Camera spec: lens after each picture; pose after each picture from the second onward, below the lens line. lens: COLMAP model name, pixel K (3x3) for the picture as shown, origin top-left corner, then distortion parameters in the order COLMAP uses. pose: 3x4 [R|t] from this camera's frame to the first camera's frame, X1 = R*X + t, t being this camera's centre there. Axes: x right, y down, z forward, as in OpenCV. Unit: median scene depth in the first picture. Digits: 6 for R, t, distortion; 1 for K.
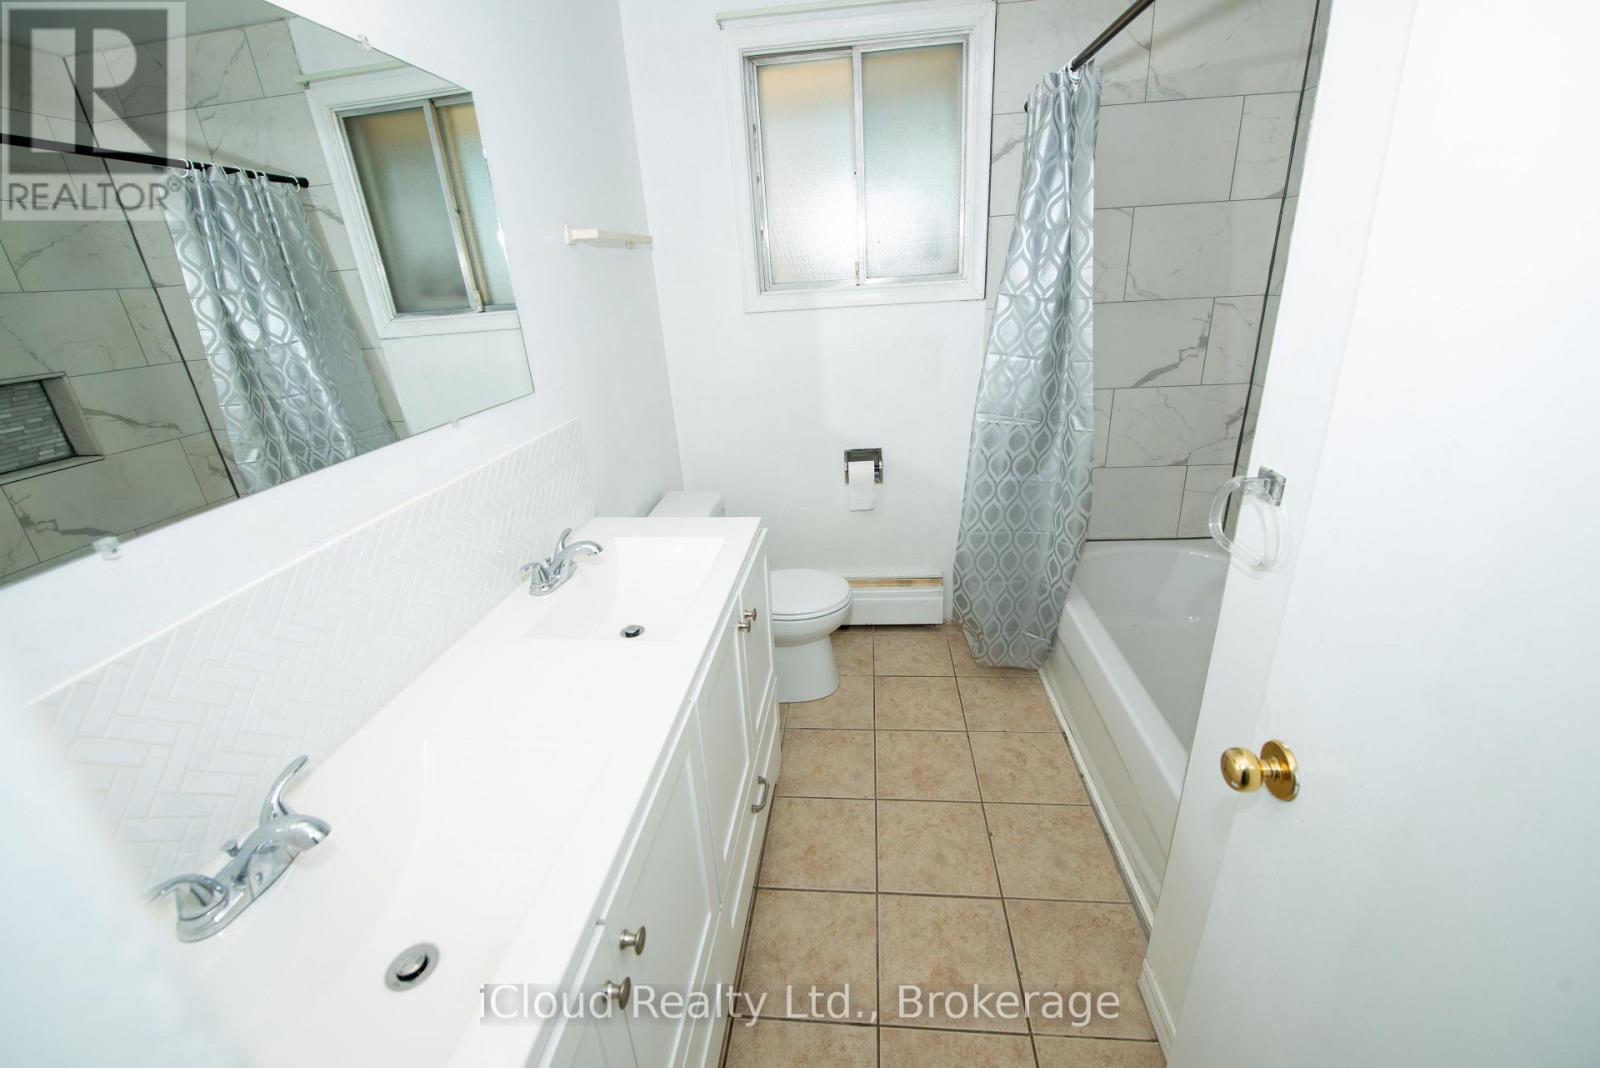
lens RADIAL K [[635.6, 0, 789.9], [0, 635.6, 513.1], [0, 0, 1]] dist [-0.014591, -0.000228]
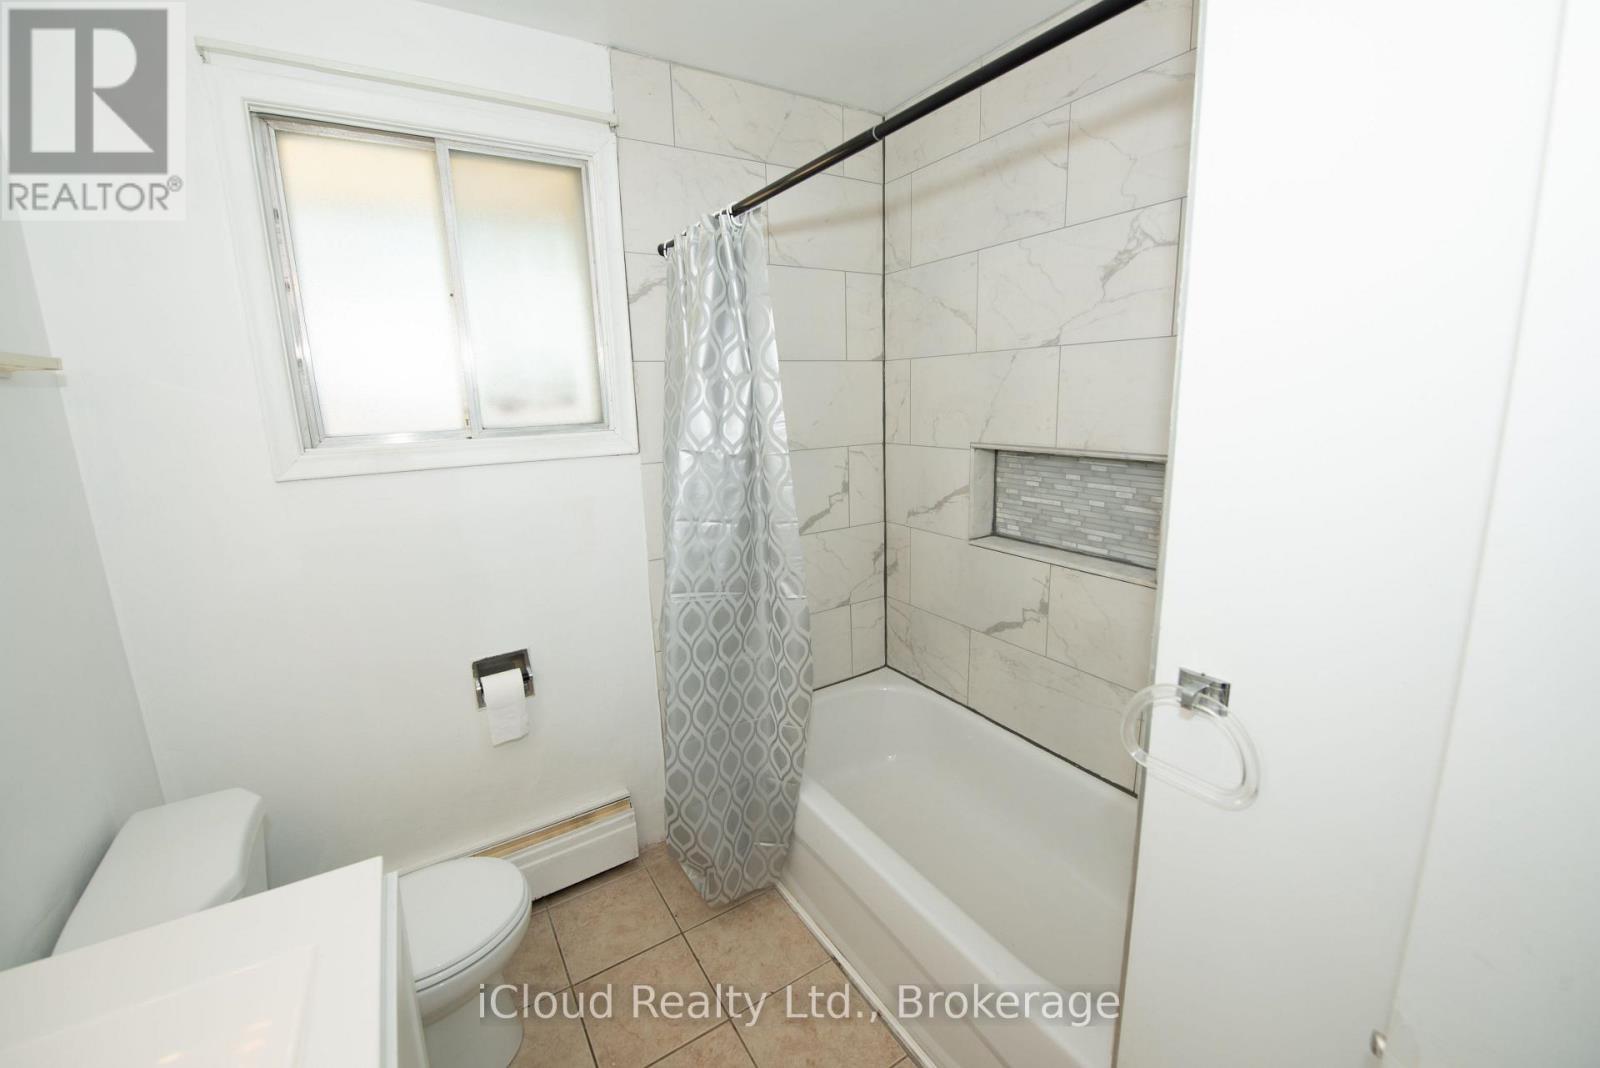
lens RADIAL K [[635.6, 0, 789.9], [0, 635.6, 513.1], [0, 0, 1]] dist [-0.014591, -0.000228]
pose [[0.784389, -0.081230, 0.614927, -0.067232], [0.204206, 0.969939, -0.132355, -0.114716], [-0.585691, 0.229389, 0.777397, 0.260534]]
